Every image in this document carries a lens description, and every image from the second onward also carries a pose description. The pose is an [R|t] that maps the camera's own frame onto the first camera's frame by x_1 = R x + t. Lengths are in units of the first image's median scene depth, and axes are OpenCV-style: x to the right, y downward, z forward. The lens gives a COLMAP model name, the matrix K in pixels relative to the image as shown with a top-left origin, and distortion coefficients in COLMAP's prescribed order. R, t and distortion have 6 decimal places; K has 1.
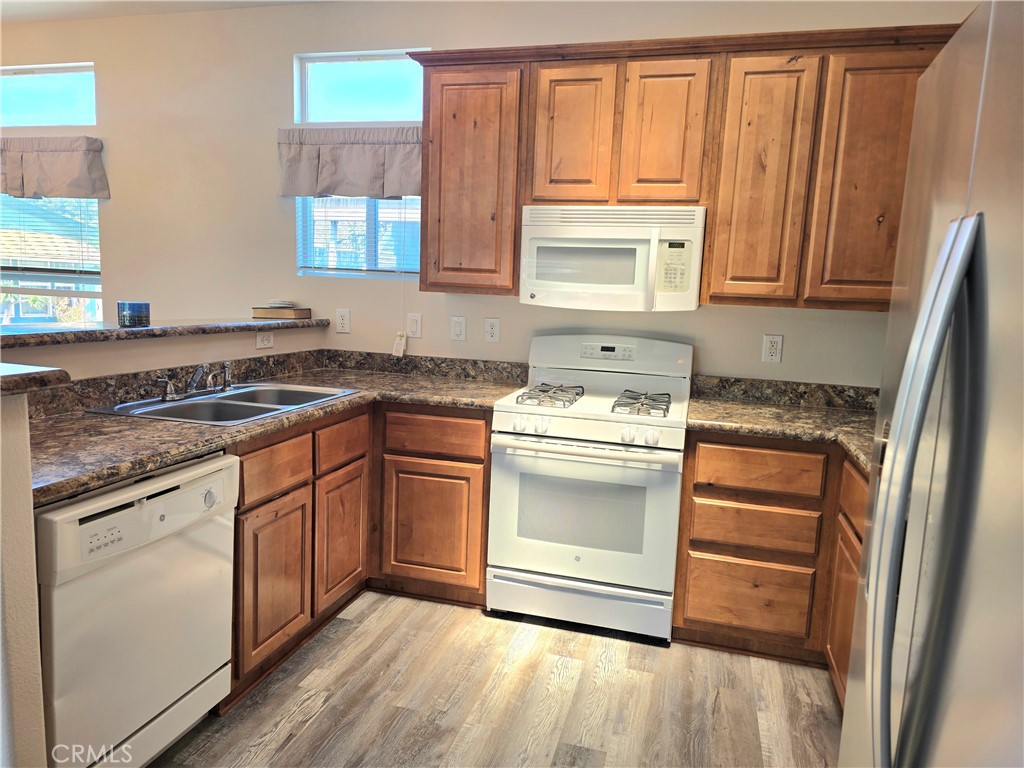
lens RADIAL K [[707.0, 0, 515.6], [0, 707.0, 371.4], [0, 0, 1]] dist [0.032605, -0.003510]
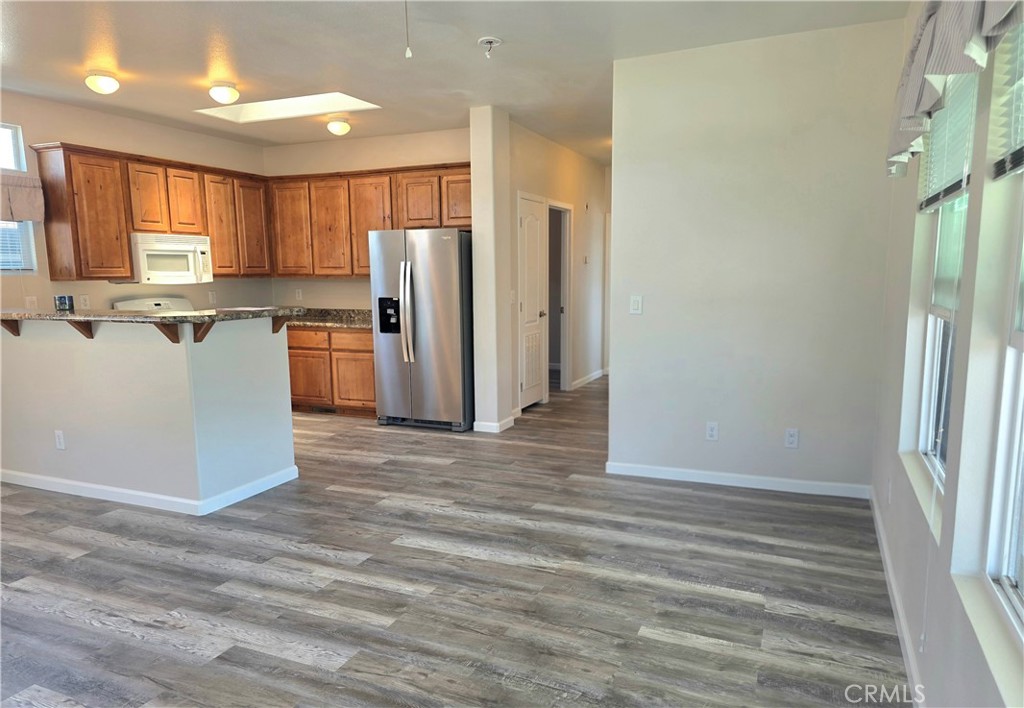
lens RADIAL K [[687.1, 0, 511.0], [0, 687.1, 377.4], [0, 0, 1]] dist [0.081524, -0.097180]
pose [[0.132328, -0.194963, 0.971843, -1.943742], [0.135718, 0.974795, 0.177076, -0.051403], [-0.981871, 0.108465, 0.155452, -0.289291]]
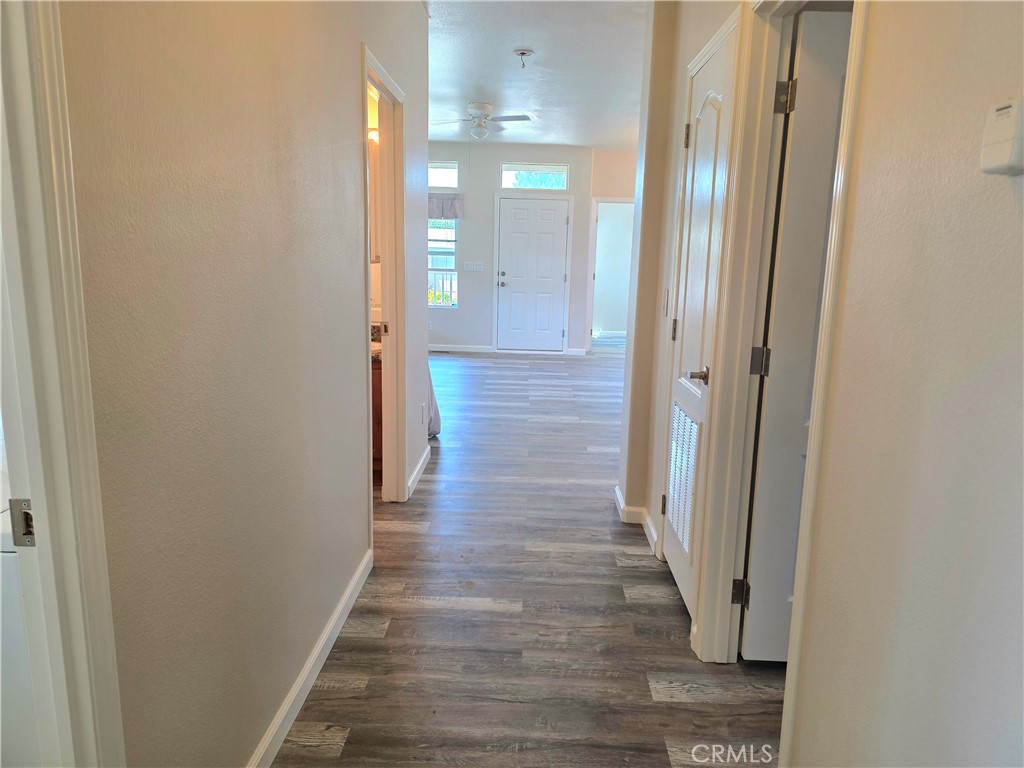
lens RADIAL K [[690.3, 0, 514.7], [0, 690.3, 385.4], [0, 0, 1]] dist [0.053138, -0.049699]
pose [[0.248312, 0.144160, -0.957893, 1.439096], [-0.129516, 0.984926, 0.114655, 0.135945], [0.959983, 0.095592, 0.263240, -0.491423]]
